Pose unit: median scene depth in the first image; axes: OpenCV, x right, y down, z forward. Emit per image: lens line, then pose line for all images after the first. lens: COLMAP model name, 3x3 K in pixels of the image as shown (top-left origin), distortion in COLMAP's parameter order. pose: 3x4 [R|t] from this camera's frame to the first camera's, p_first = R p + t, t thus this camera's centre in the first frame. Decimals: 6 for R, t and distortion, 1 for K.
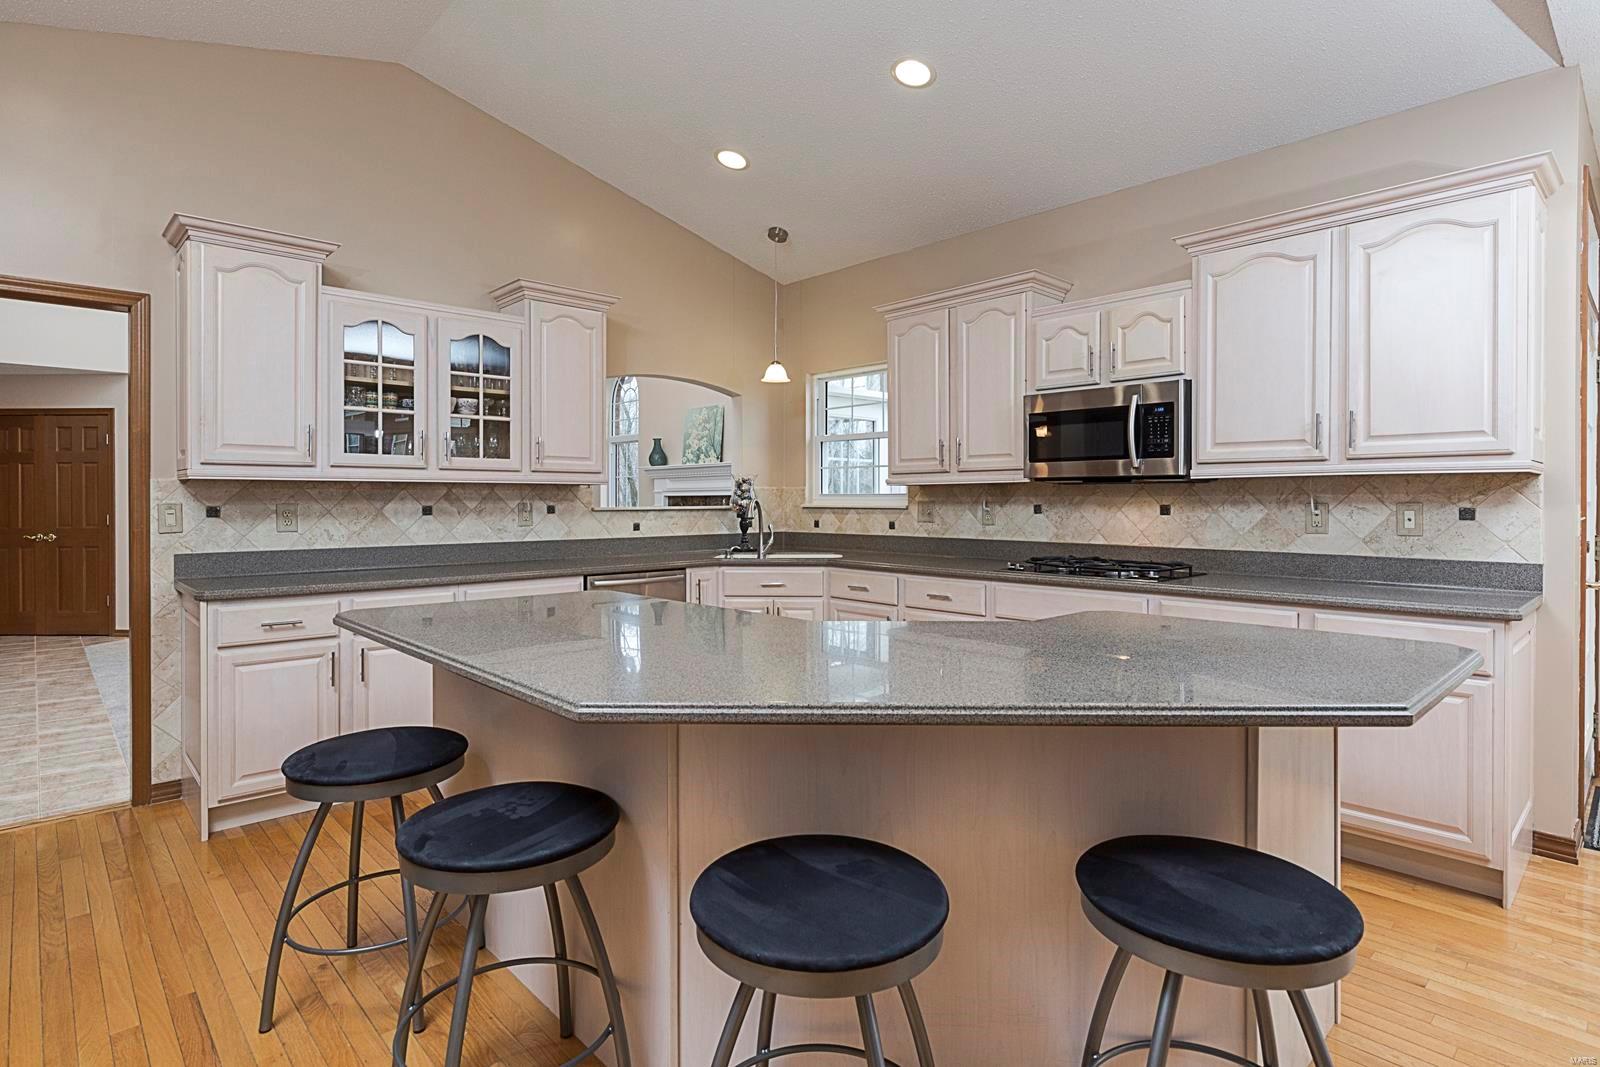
lens RADIAL K [[840.6, 0, 799.1], [0, 840.6, 498.4], [0, 0, 1]] dist [-0.004806, -0.000575]
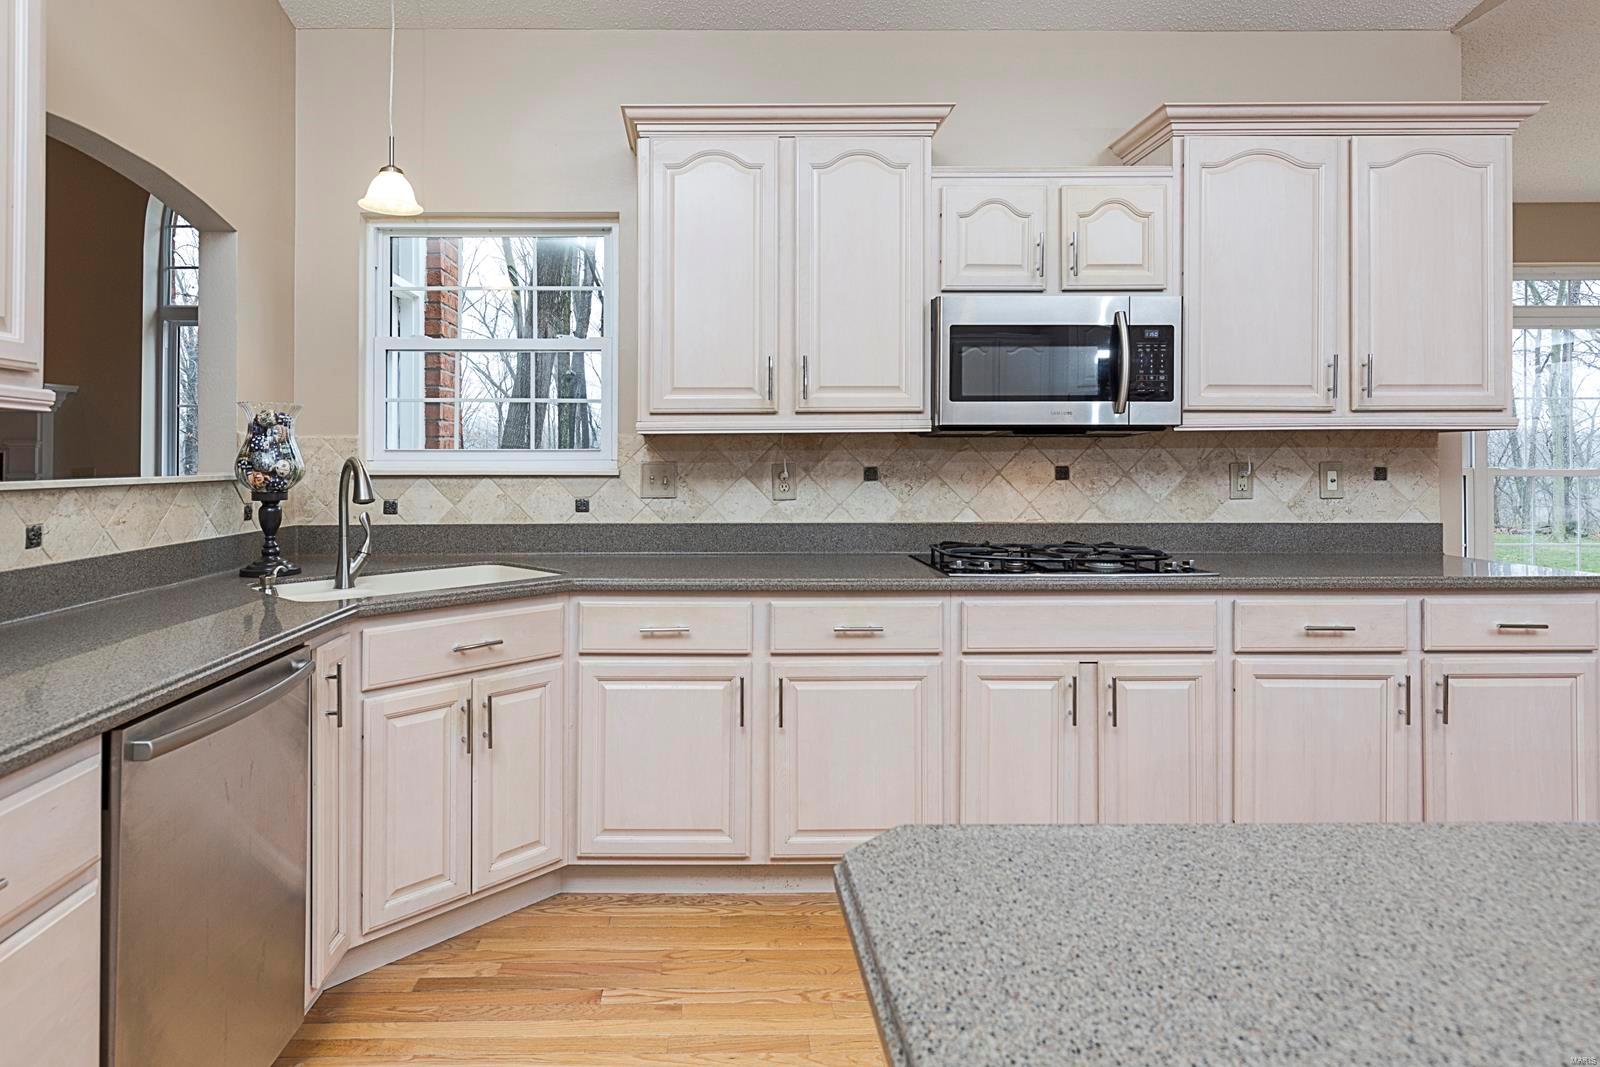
lens RADIAL K [[898.3, 0, 762.3], [0, 898.3, 459.9], [0, 0, 1]] dist [-0.003225, -0.003182]
pose [[0.676383, 0.000890, 0.736550, -0.317717], [0.000926, 0.999997, -0.002059, 0.003250], [-0.736549, 0.002075, 0.676380, 0.626957]]
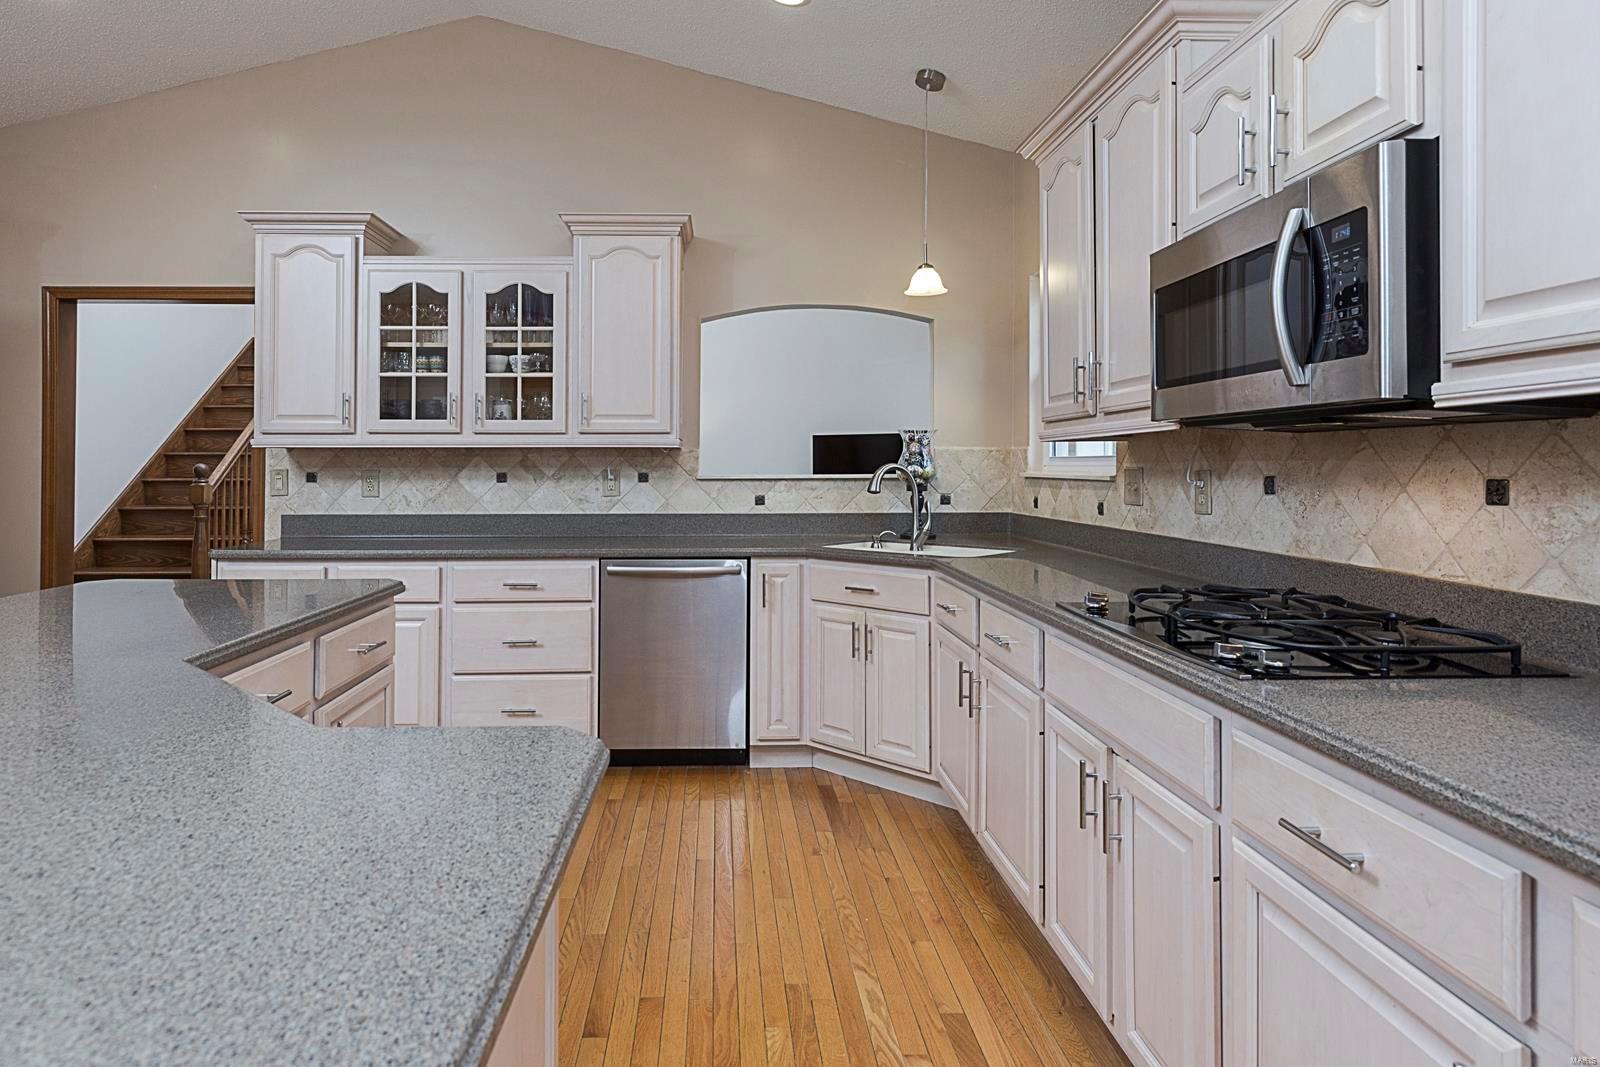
lens RADIAL K [[898.3, 0, 720.6], [0, 898.3, 458.5], [0, 0, 1]] dist [-0.003225, -0.003182]
pose [[0.736761, -0.005921, -0.676128, 0.430615], [0.001664, 0.999975, -0.006944, 0.000459], [0.676152, 0.003991, 0.736752, 0.434916]]
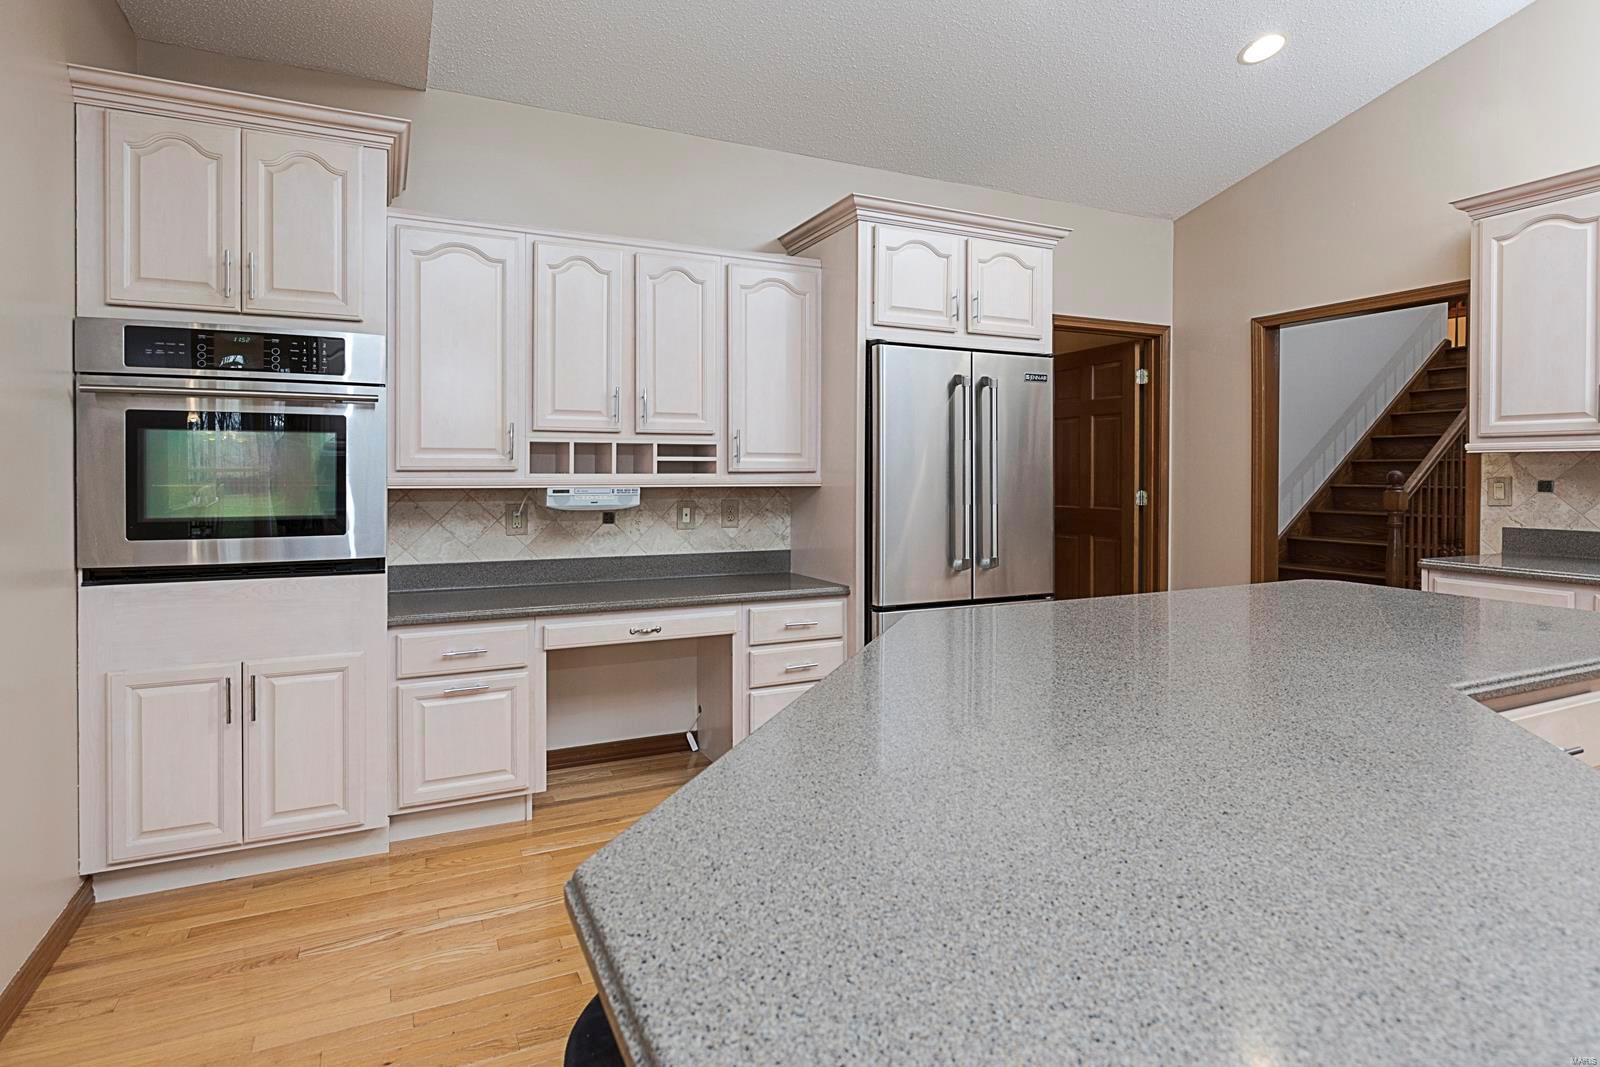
lens RADIAL K [[840.6, 0, 814.8], [0, 840.6, 490.9], [0, 0, 1]] dist [-0.004806, -0.000575]
pose [[-0.289240, 0.021810, -0.957008, 0.394614], [-0.002695, 0.999718, 0.023598, 0.001041], [0.957253, 0.009404, -0.289099, 0.423987]]
